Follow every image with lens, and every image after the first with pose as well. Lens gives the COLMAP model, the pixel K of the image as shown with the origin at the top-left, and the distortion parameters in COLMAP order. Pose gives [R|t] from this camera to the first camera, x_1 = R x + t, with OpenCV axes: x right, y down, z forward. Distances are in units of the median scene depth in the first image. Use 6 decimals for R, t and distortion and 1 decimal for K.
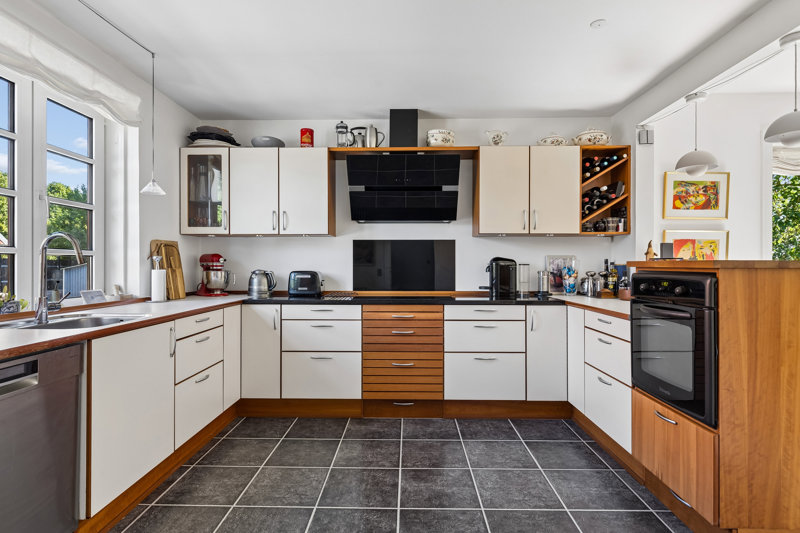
lens RADIAL K [[441.2, 0, 399.9], [0, 441.2, 266.0], [0, 0, 1]] dist [0.004370, 0.000173]
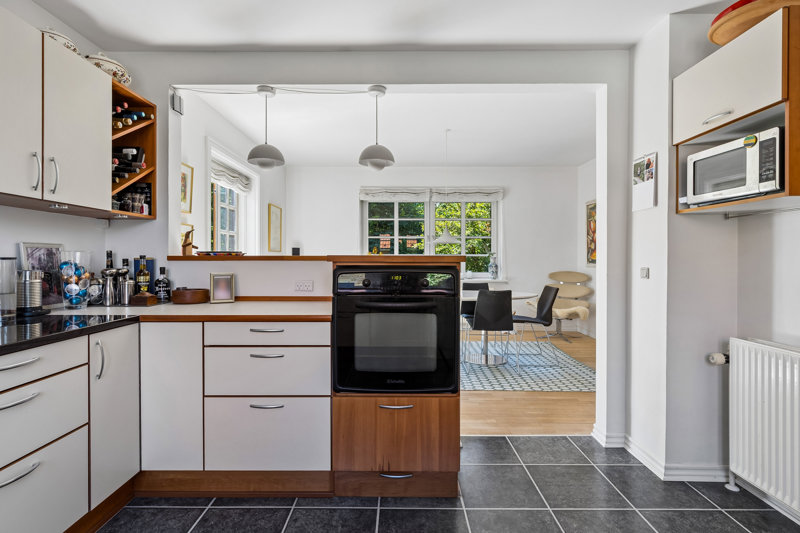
lens RADIAL K [[398.5, 0, 401.1], [0, 398.5, 260.5], [0, 0, 1]] dist [-0.000745, -0.000359]
pose [[-0.028649, -0.004359, 0.999580, -0.194149], [0.000609, 0.999990, 0.004378, -0.002715], [-0.999589, 0.000734, -0.028646, 0.589389]]
